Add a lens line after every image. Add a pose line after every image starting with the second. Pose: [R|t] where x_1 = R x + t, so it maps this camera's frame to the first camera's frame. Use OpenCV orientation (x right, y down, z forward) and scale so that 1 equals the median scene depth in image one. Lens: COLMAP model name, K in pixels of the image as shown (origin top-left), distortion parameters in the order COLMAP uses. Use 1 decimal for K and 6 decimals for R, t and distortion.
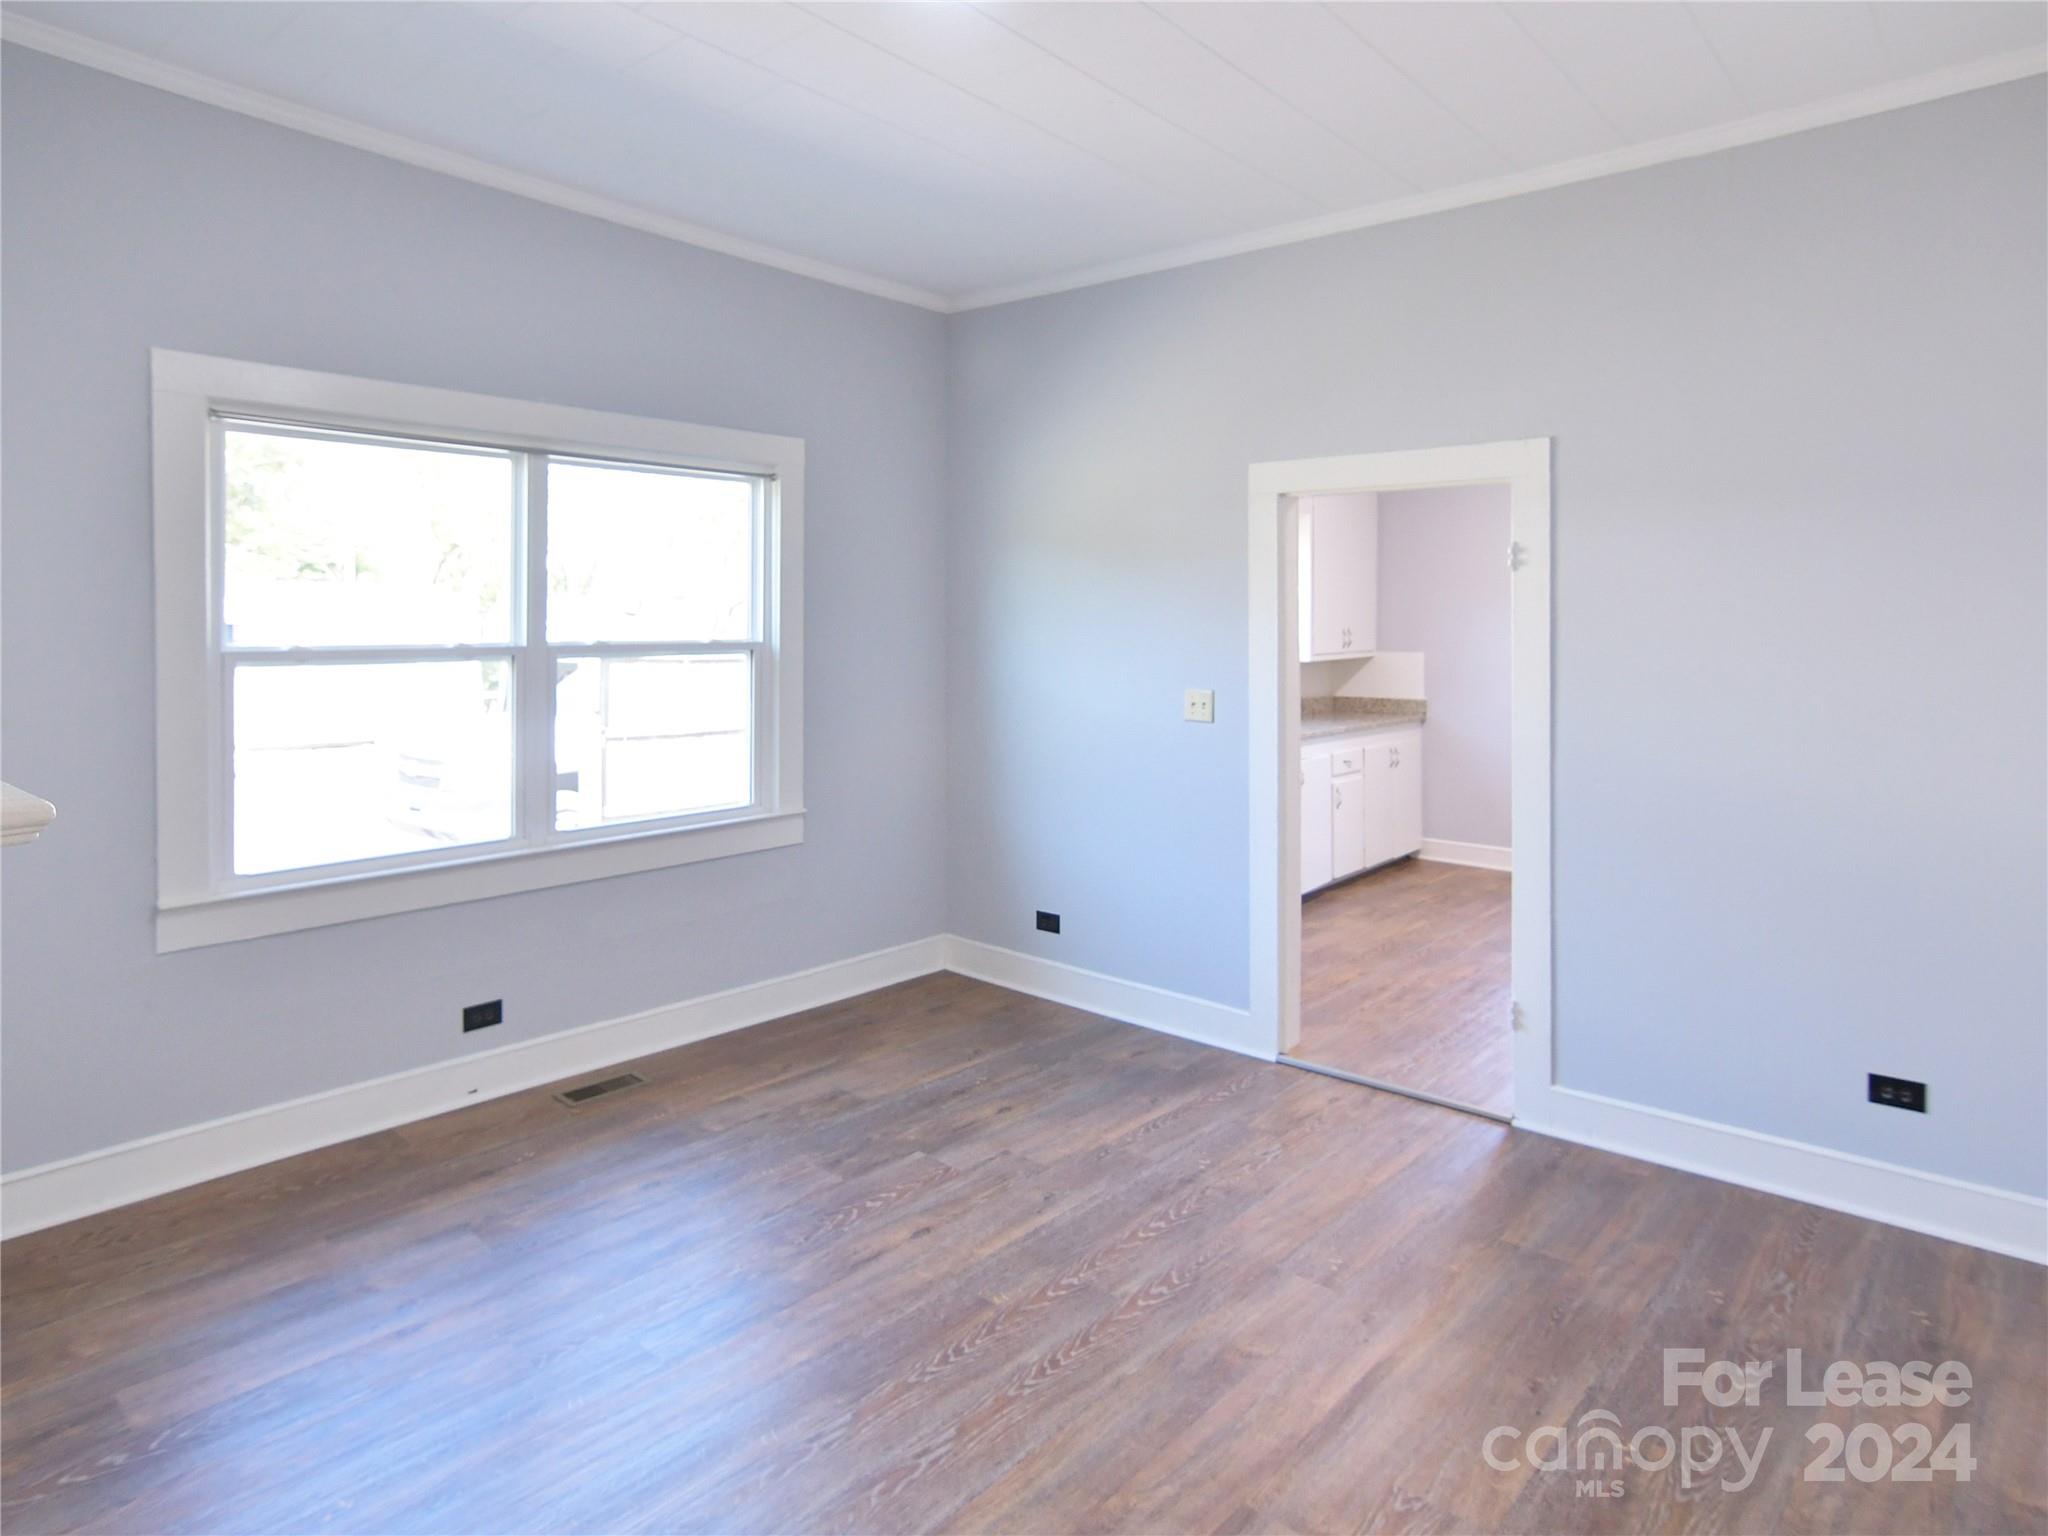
lens RADIAL K [[1194.9, 0, 1017.8], [0, 1194.9, 623.7], [0, 0, 1]] dist [-0.007188, -0.000303]
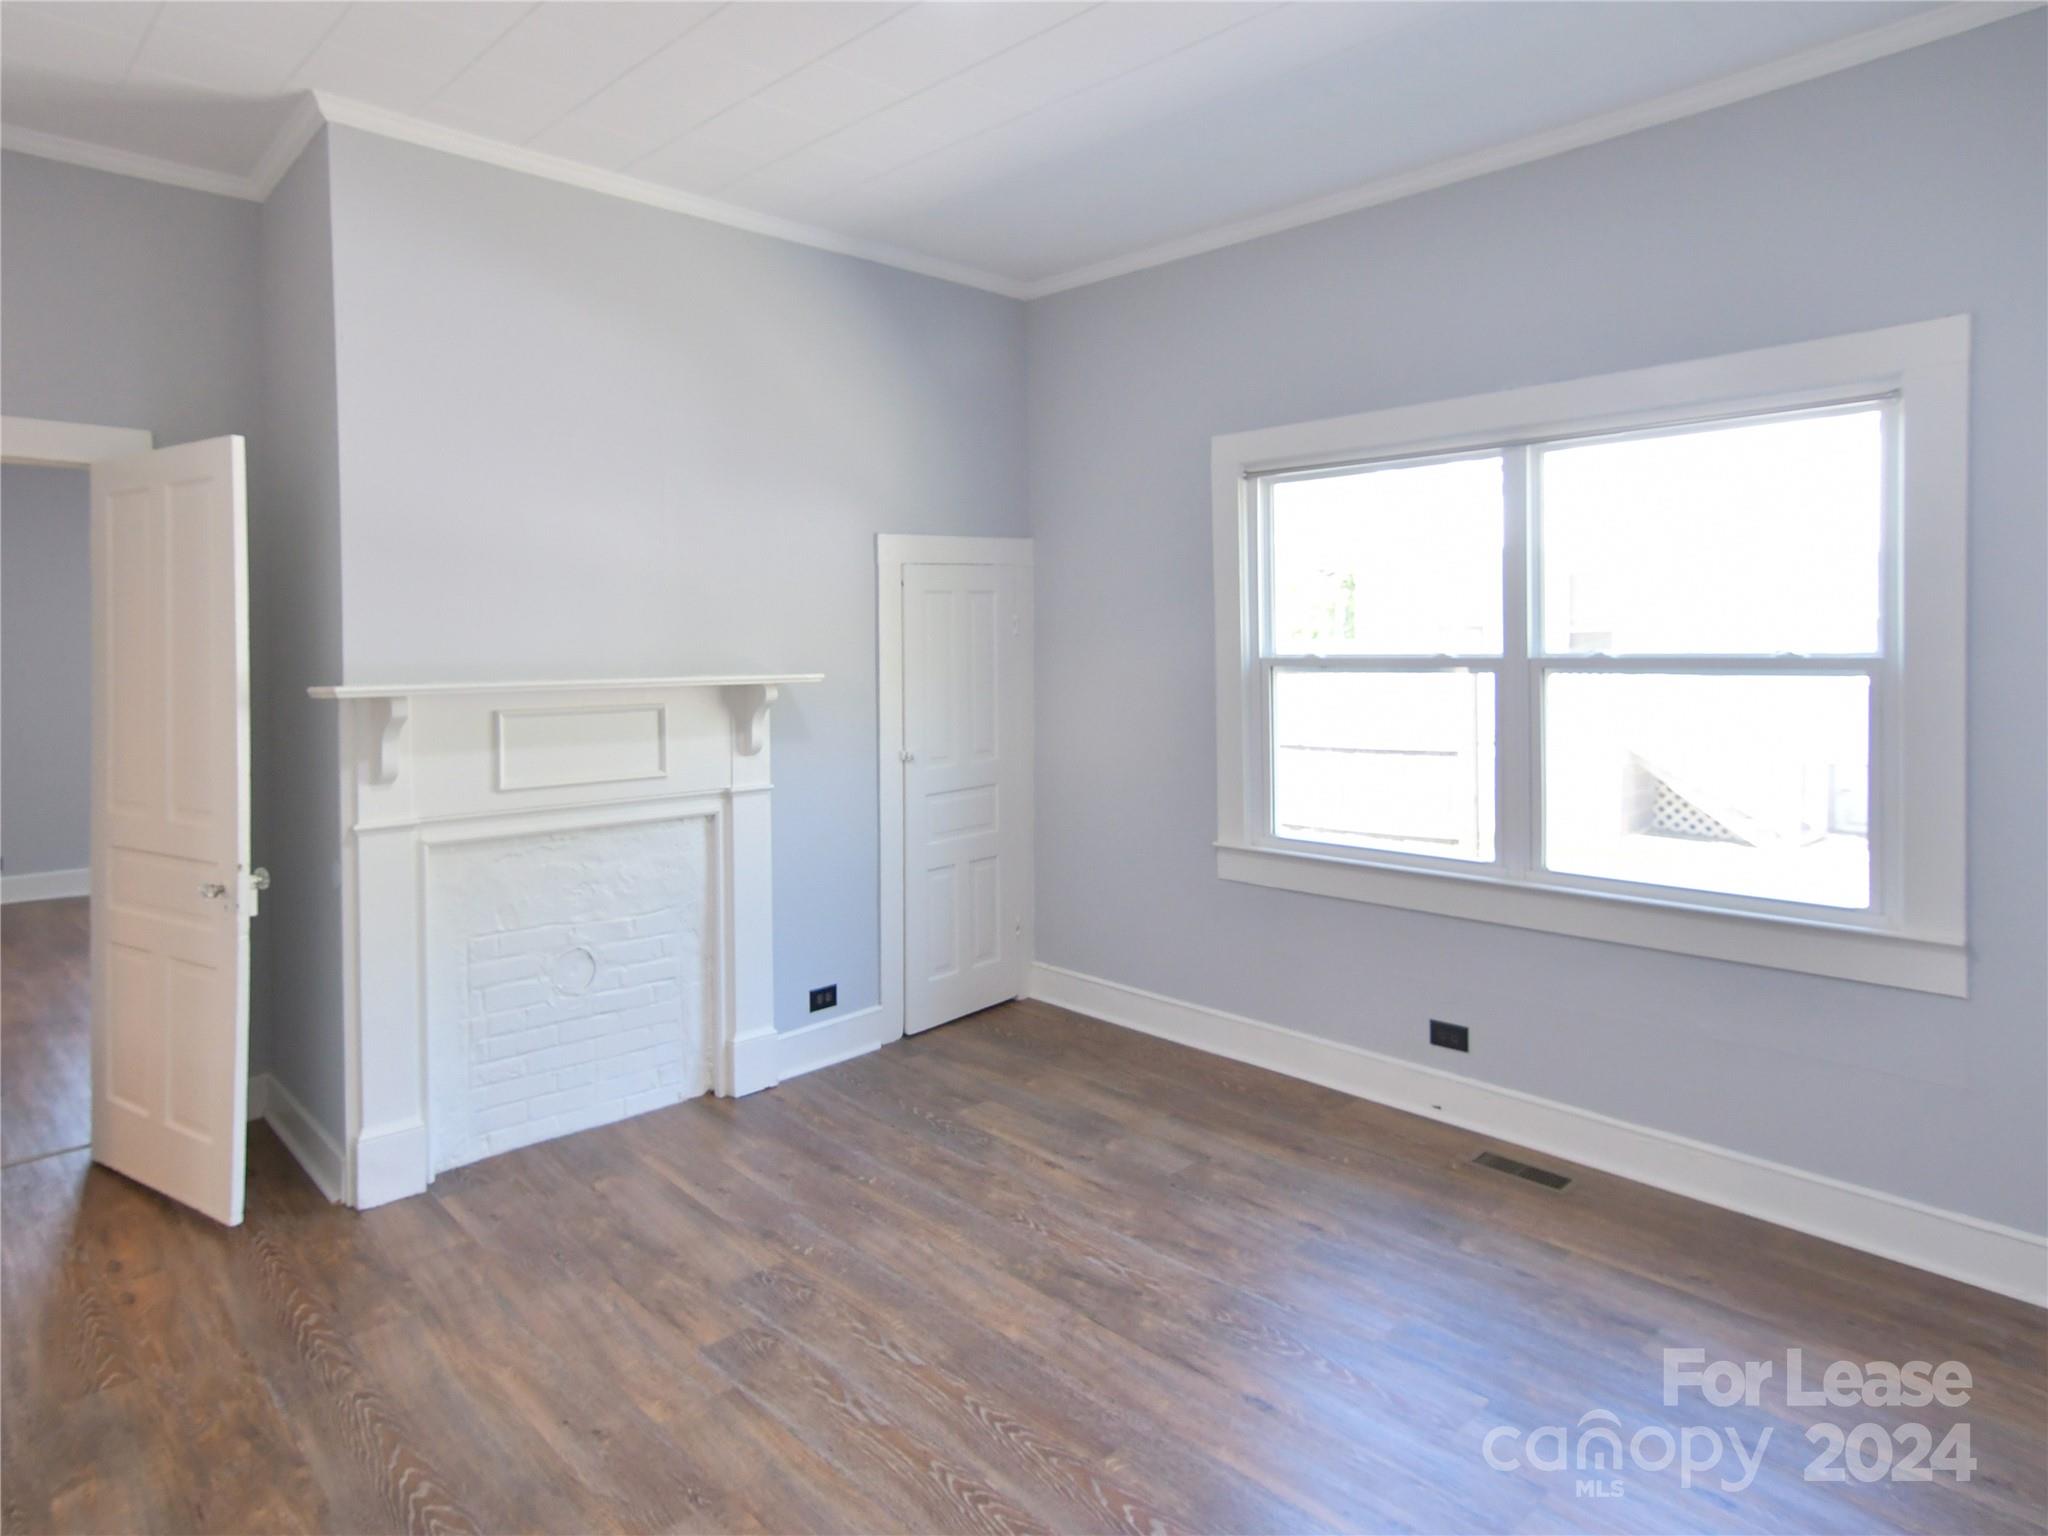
lens RADIAL K [[1228.6, 0, 957.7], [0, 1228.6, 649.7], [0, 0, 1]] dist [0.000693, 0.001801]
pose [[-0.104276, 0.004095, -0.994540, 0.818664], [0.007662, 0.999965, 0.003314, 0.008467], [0.994519, -0.007275, -0.104303, 0.976170]]
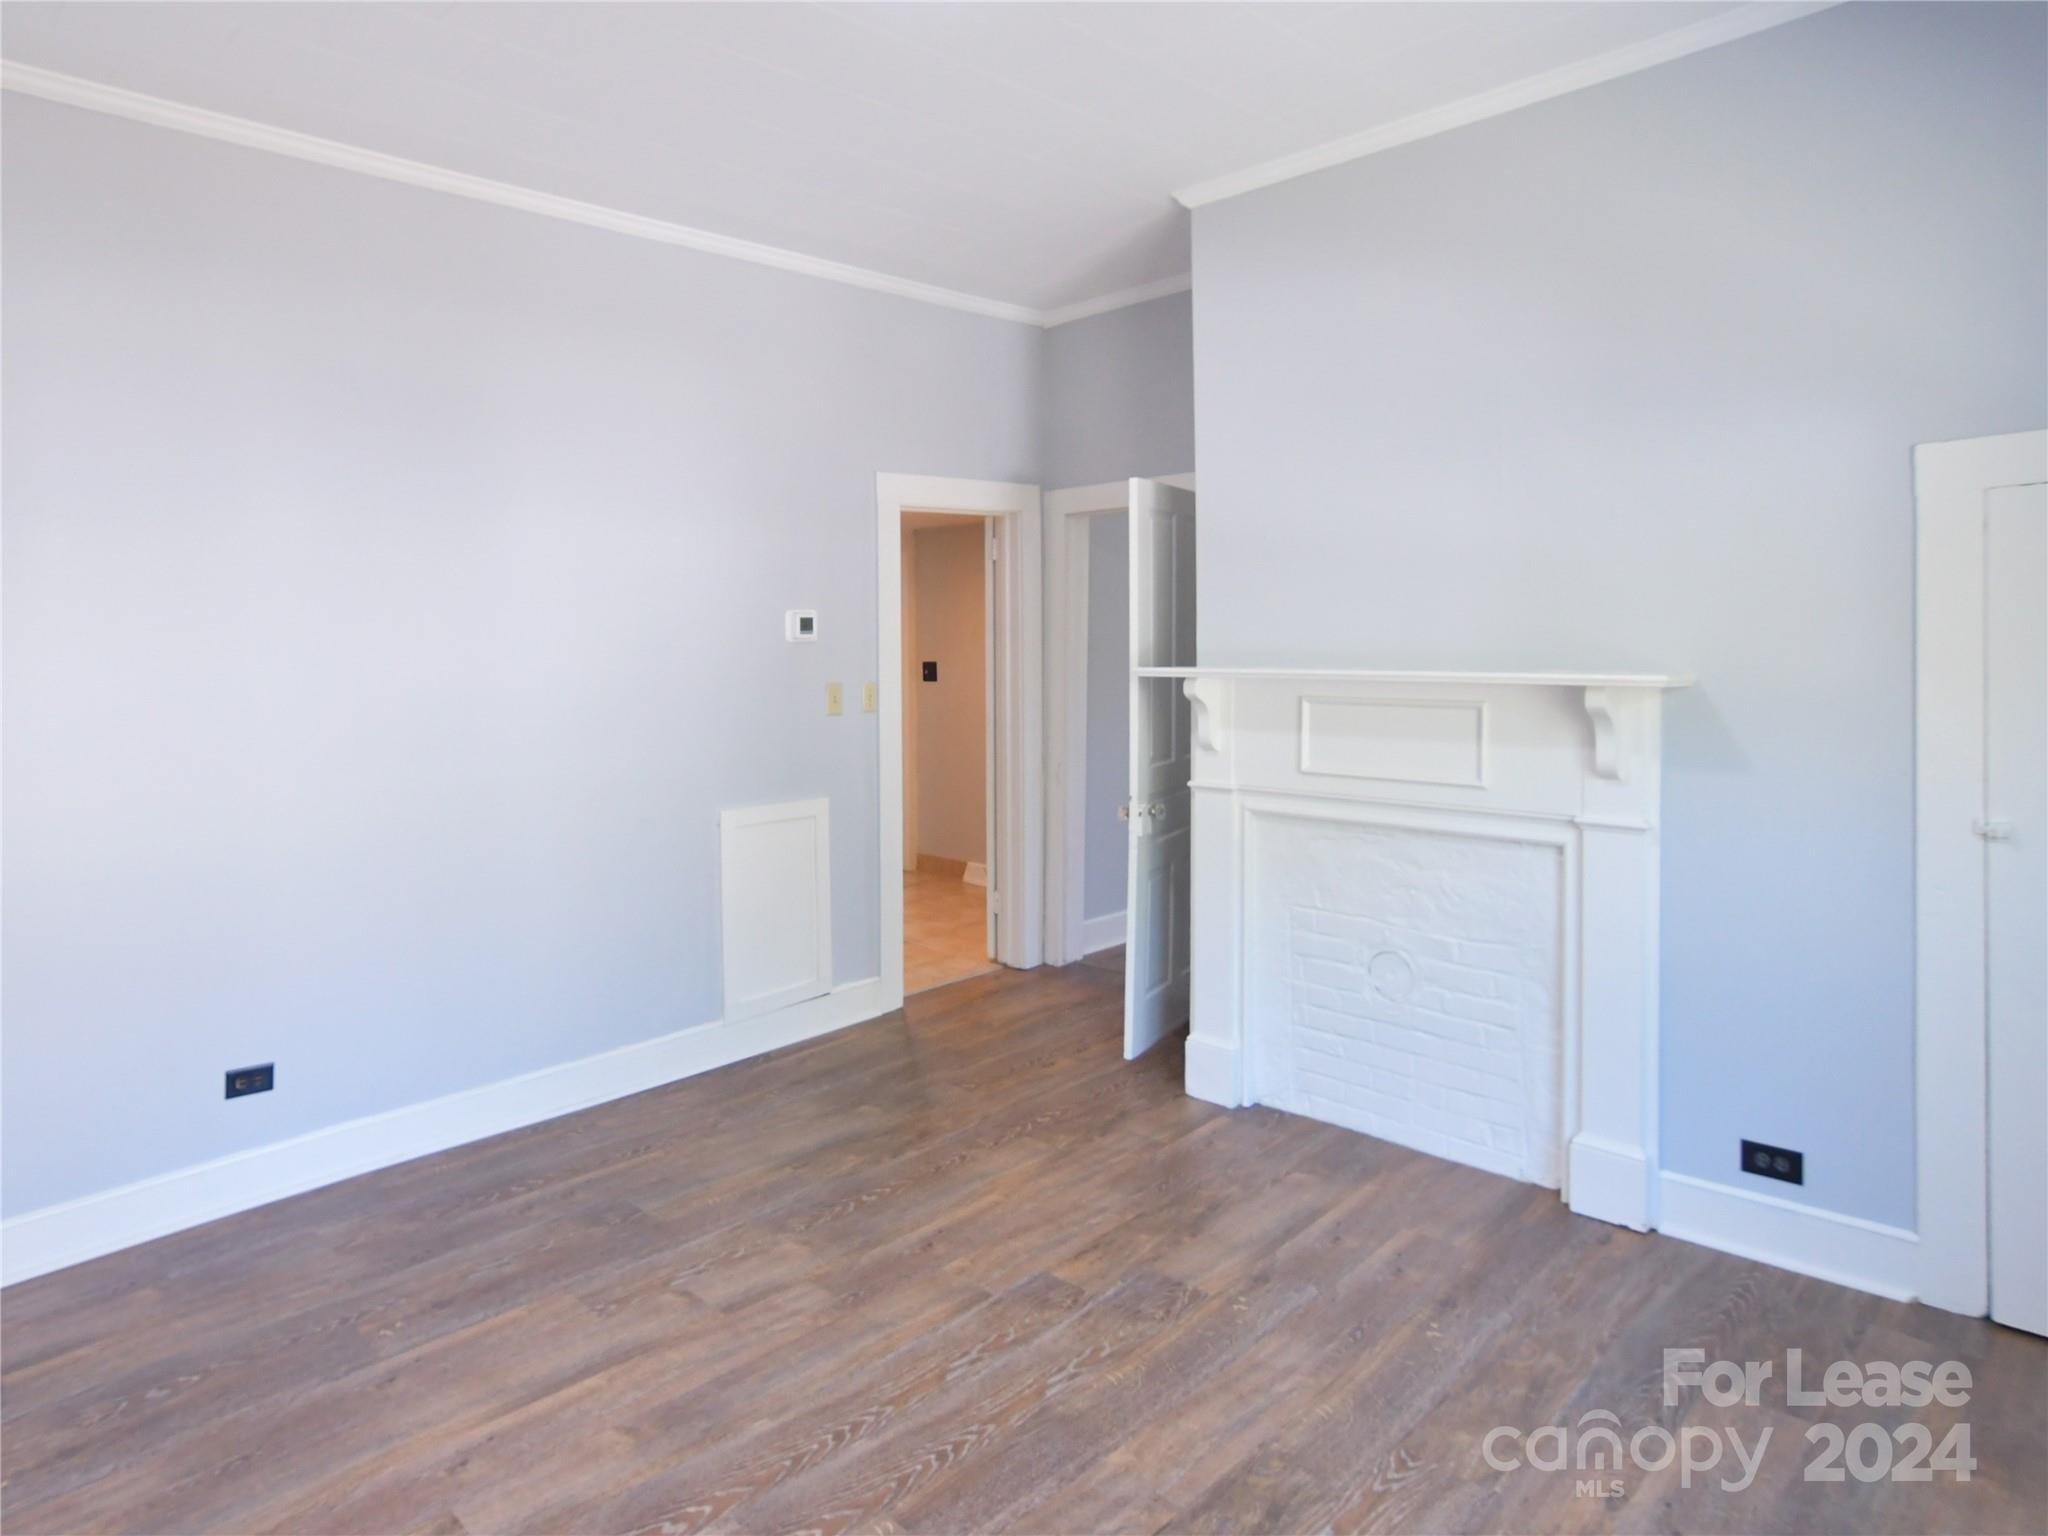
lens RADIAL K [[1237.8, 0, 908.6], [0, 1237.8, 643.4], [0, 0, 1]] dist [-0.011557, 0.002595]
pose [[-0.995735, 0.012219, 0.091446, -0.107095], [0.013184, 0.999863, 0.009960, -0.004372], [-0.091312, 0.011123, -0.995760, 1.756613]]
